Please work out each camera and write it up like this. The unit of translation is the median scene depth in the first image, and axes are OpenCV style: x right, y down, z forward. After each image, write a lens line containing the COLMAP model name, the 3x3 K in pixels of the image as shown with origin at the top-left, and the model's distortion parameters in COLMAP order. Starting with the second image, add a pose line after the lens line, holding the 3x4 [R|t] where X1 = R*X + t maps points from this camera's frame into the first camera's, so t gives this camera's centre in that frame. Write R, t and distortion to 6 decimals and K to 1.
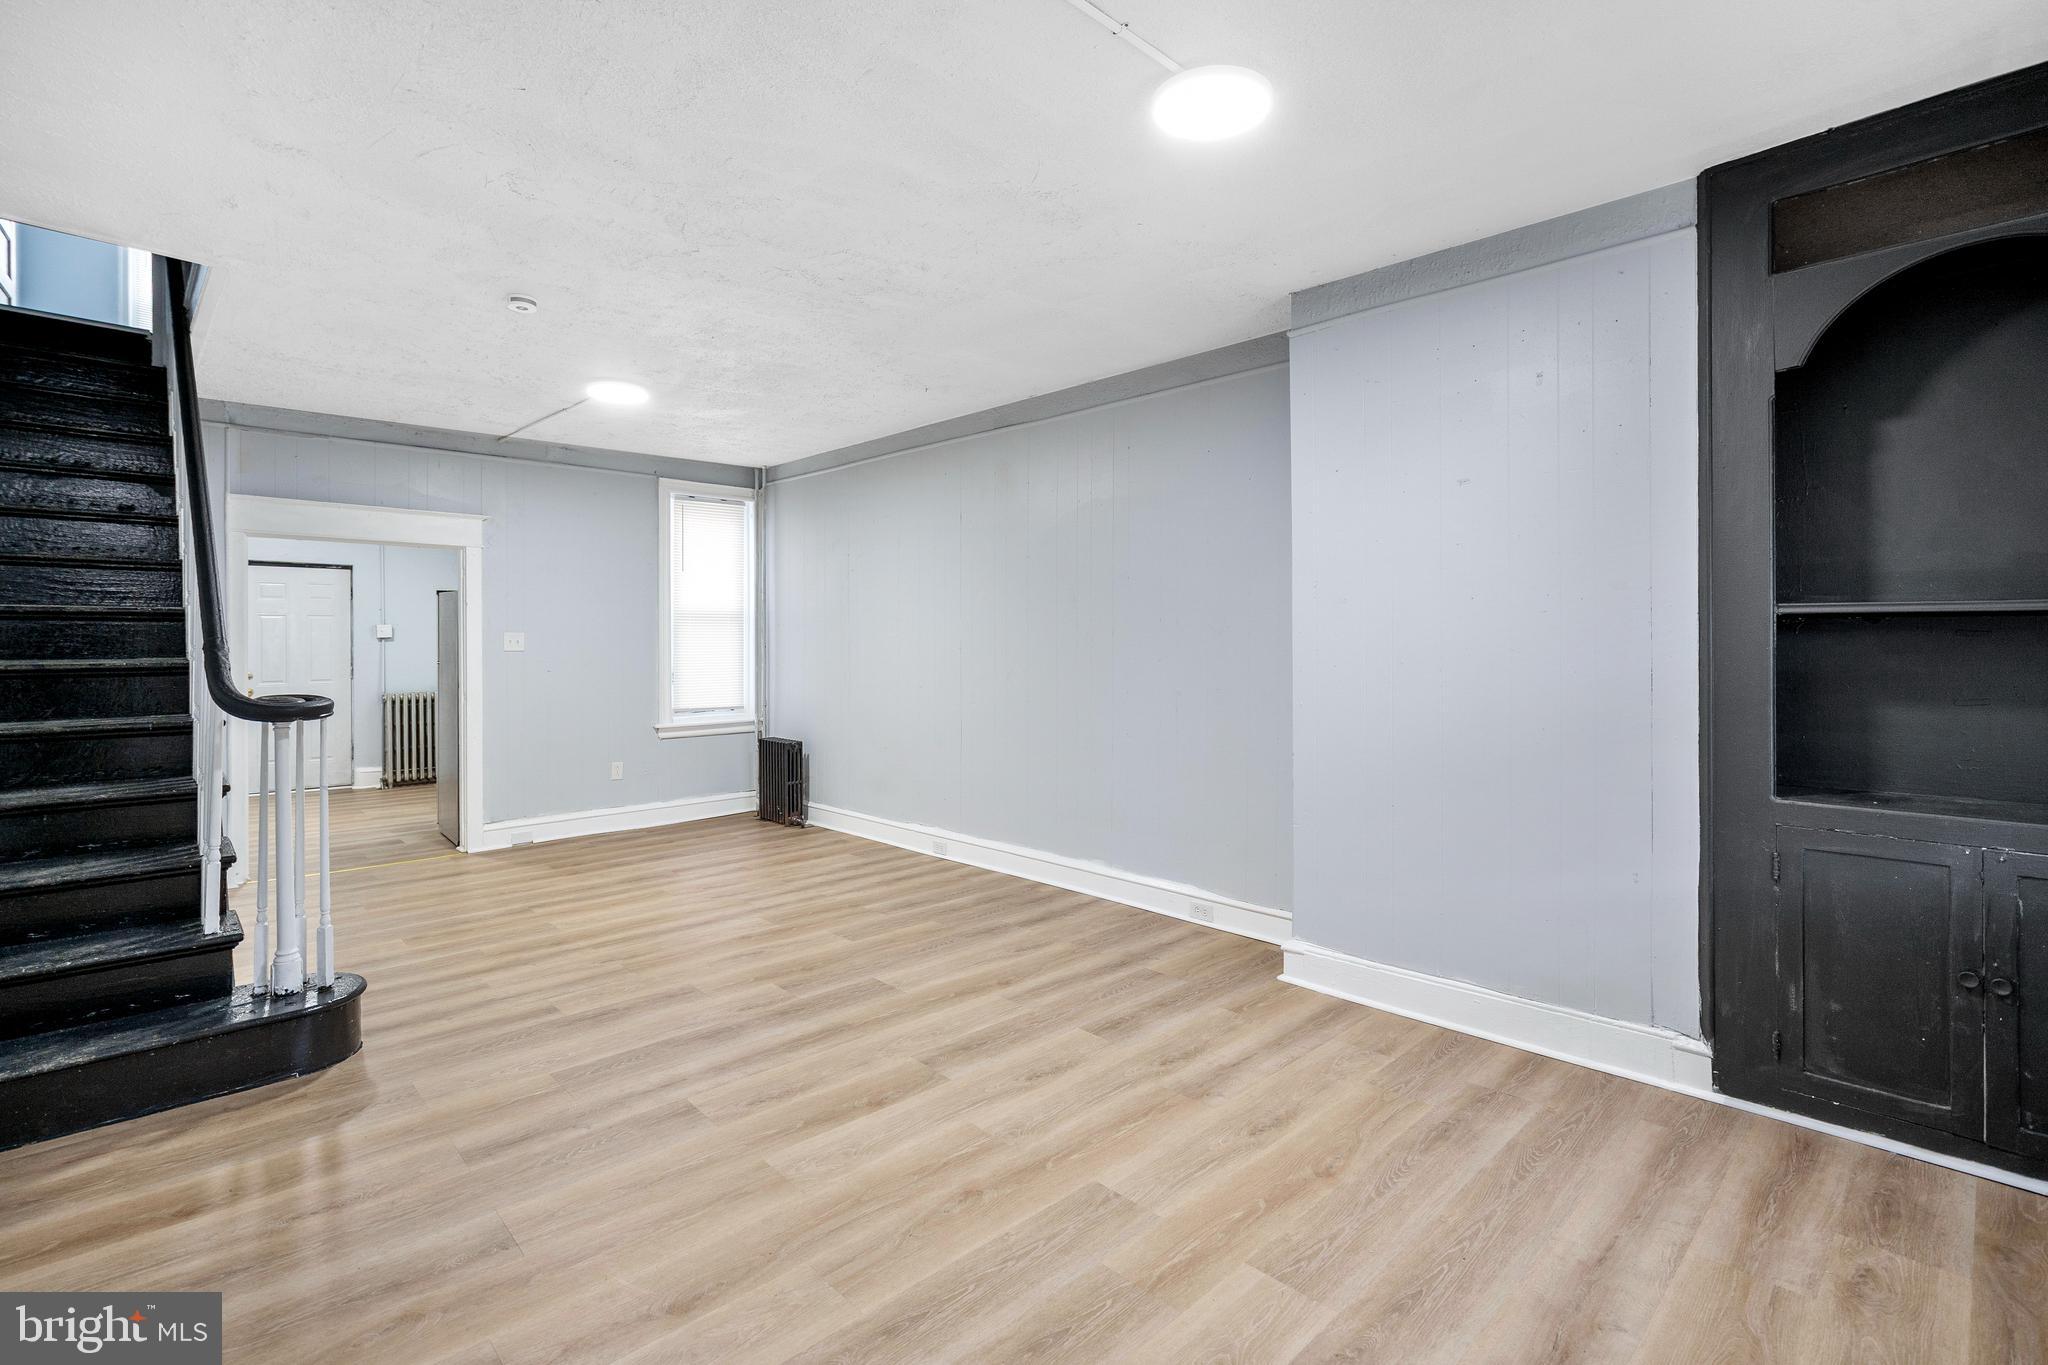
lens RADIAL K [[949.7, 0, 1024.7], [0, 949.7, 646.8], [0, 0, 1]] dist [0.000683, 0.000156]
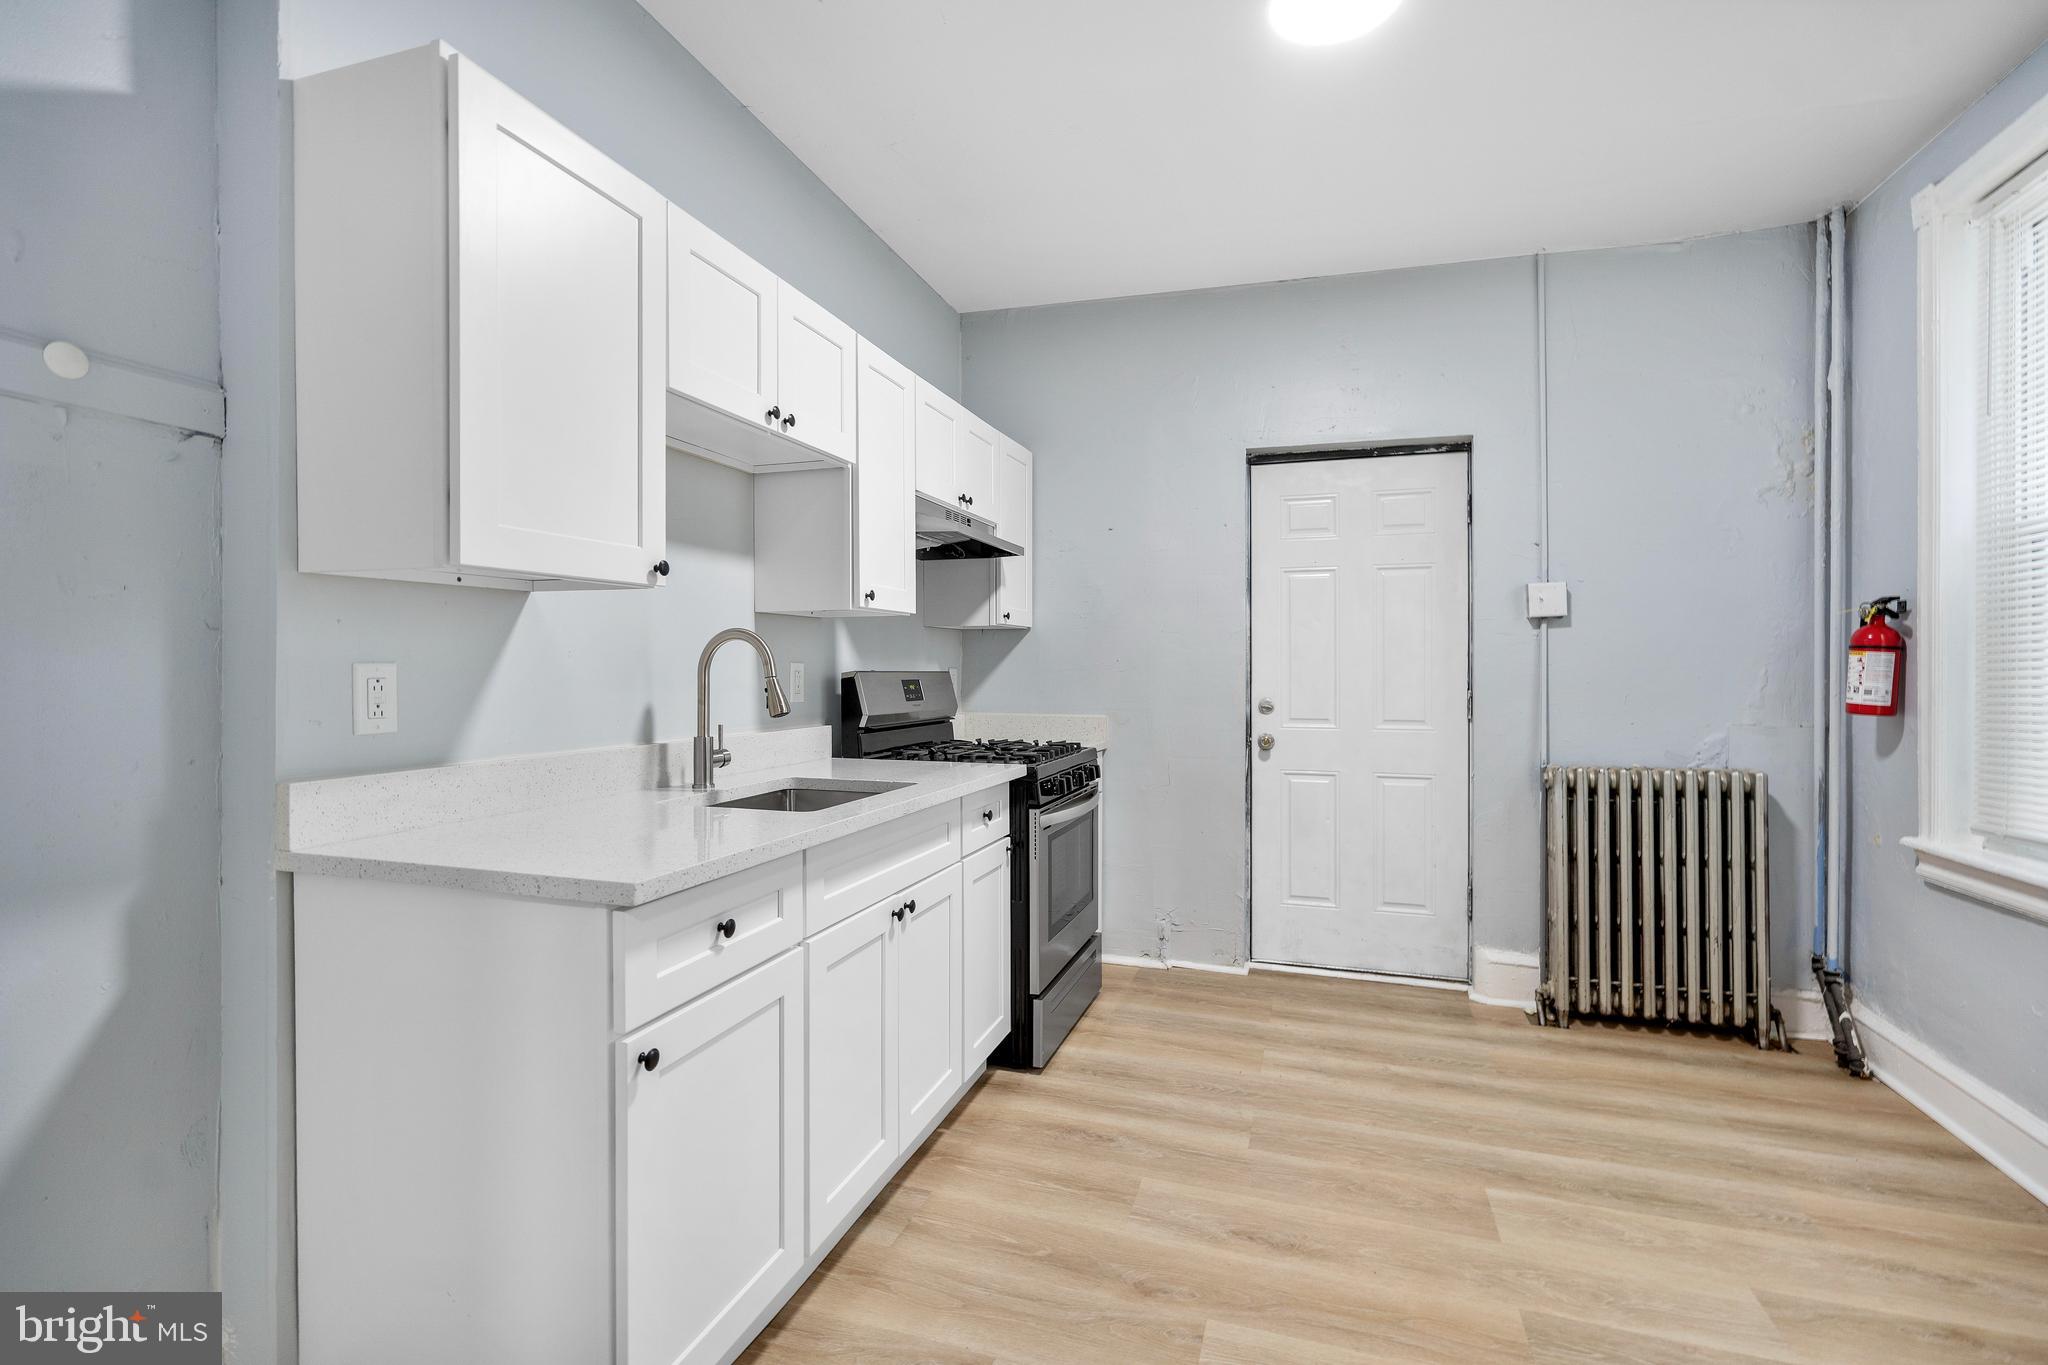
lens RADIAL K [[932.5, 0, 1020.9], [0, 932.5, 669.7], [0, 0, 1]] dist [-0.001696, -0.000452]
pose [[0.481416, 0.001825, -0.876490, -0.972999], [-0.007529, 0.999970, -0.002054, 0.030582], [0.876460, 0.007587, 0.481415, 1.379677]]
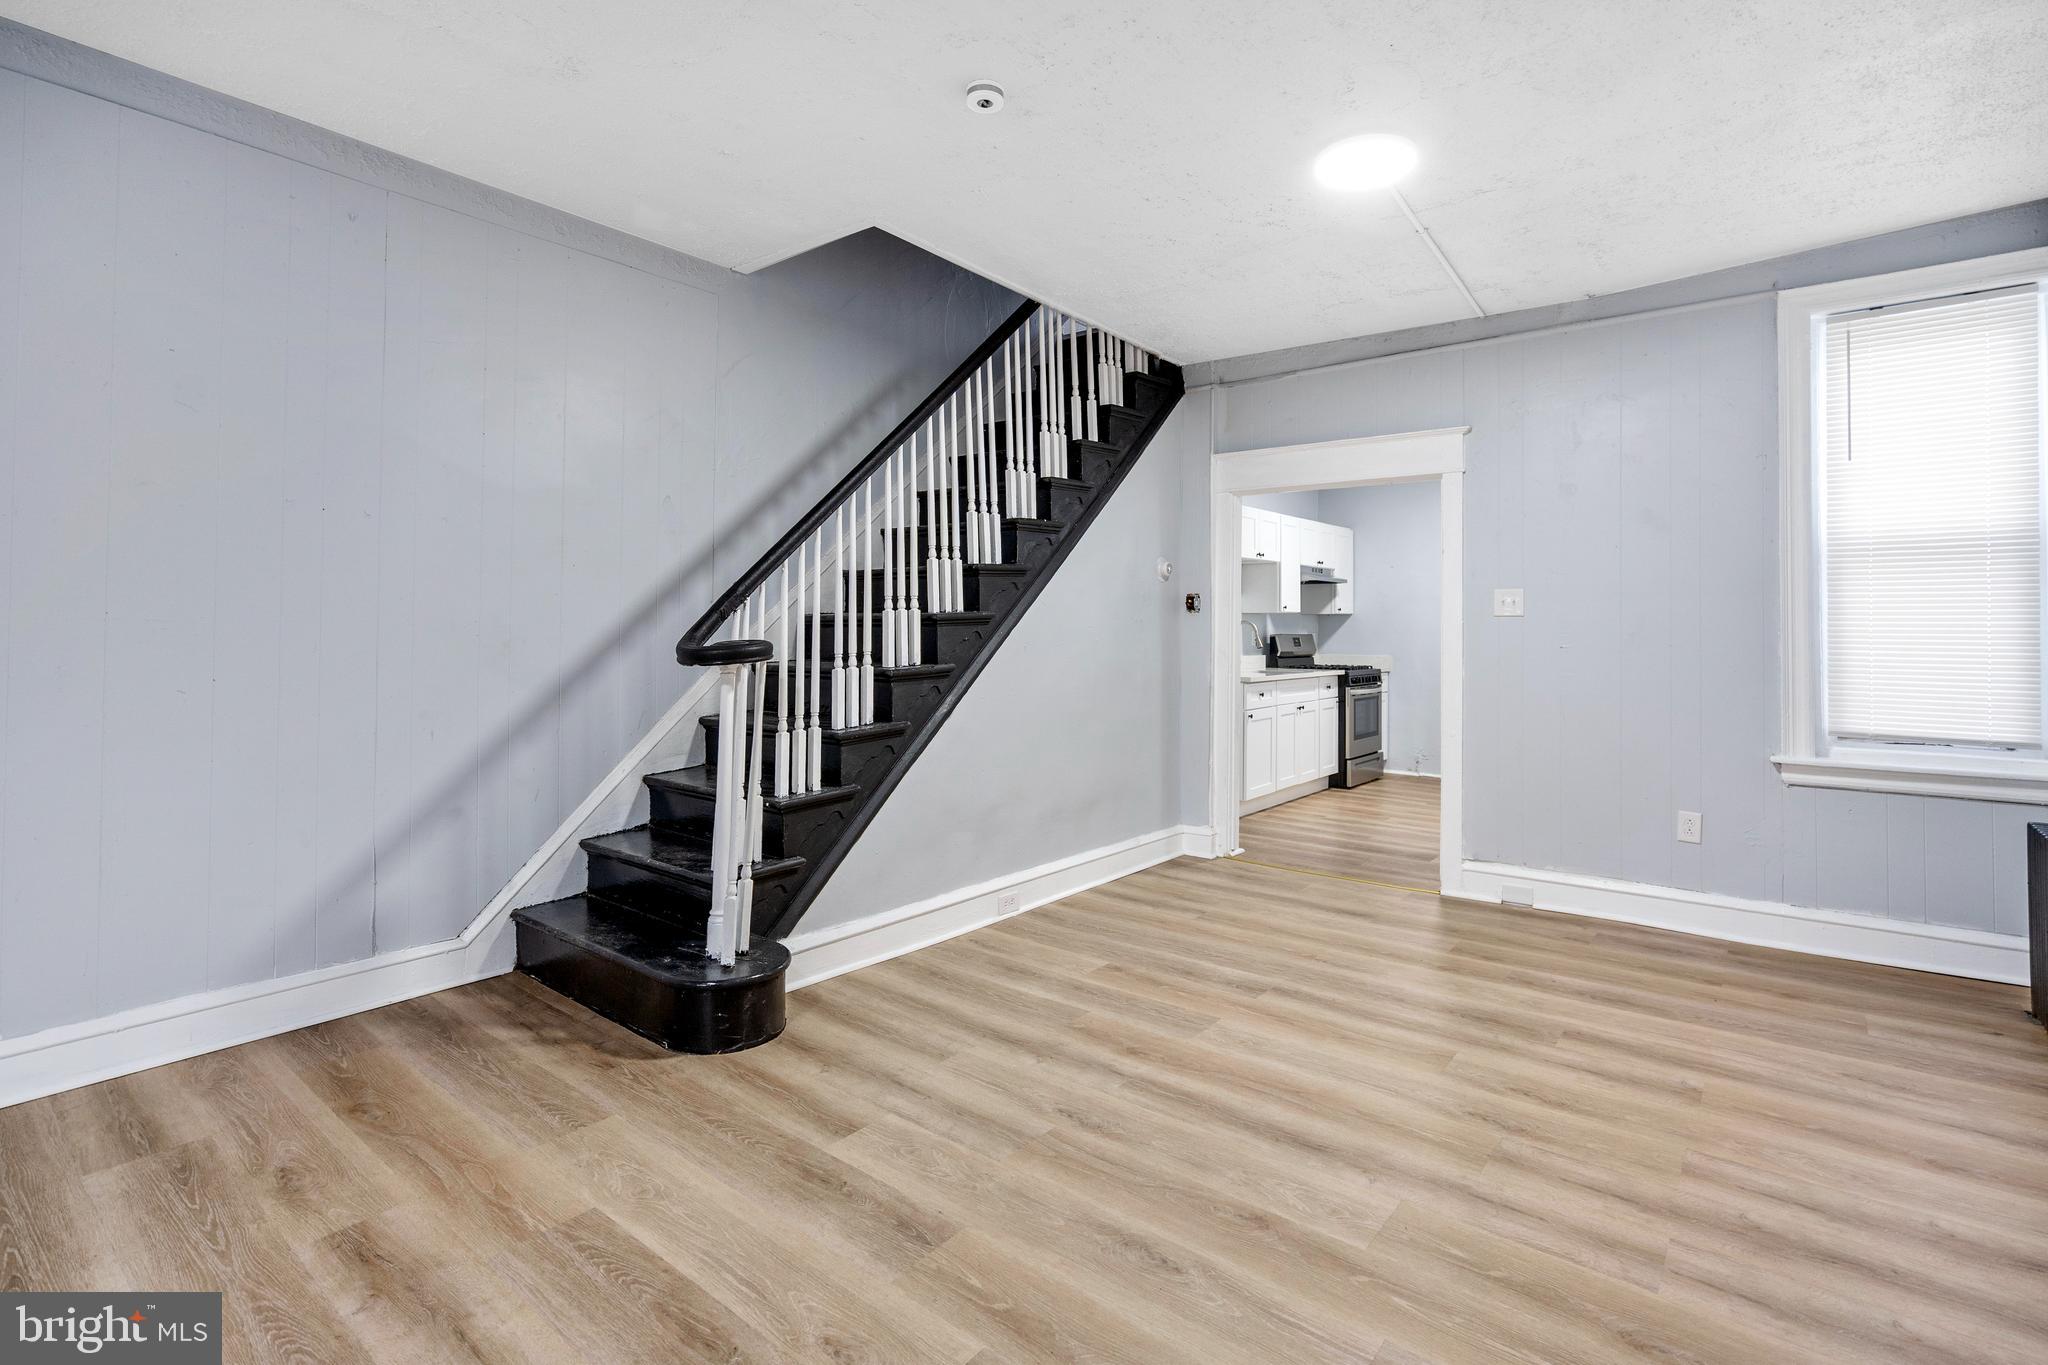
lens RADIAL K [[958.3, 0, 1002.5], [0, 958.3, 622.8], [0, 0, 1]] dist [-0.004538, -0.000533]
pose [[0.126267, -0.004489, -0.991986, 0.147030], [-0.011448, 0.999917, -0.005982, 0.025997], [0.991930, 0.012111, 0.126205, 0.839898]]
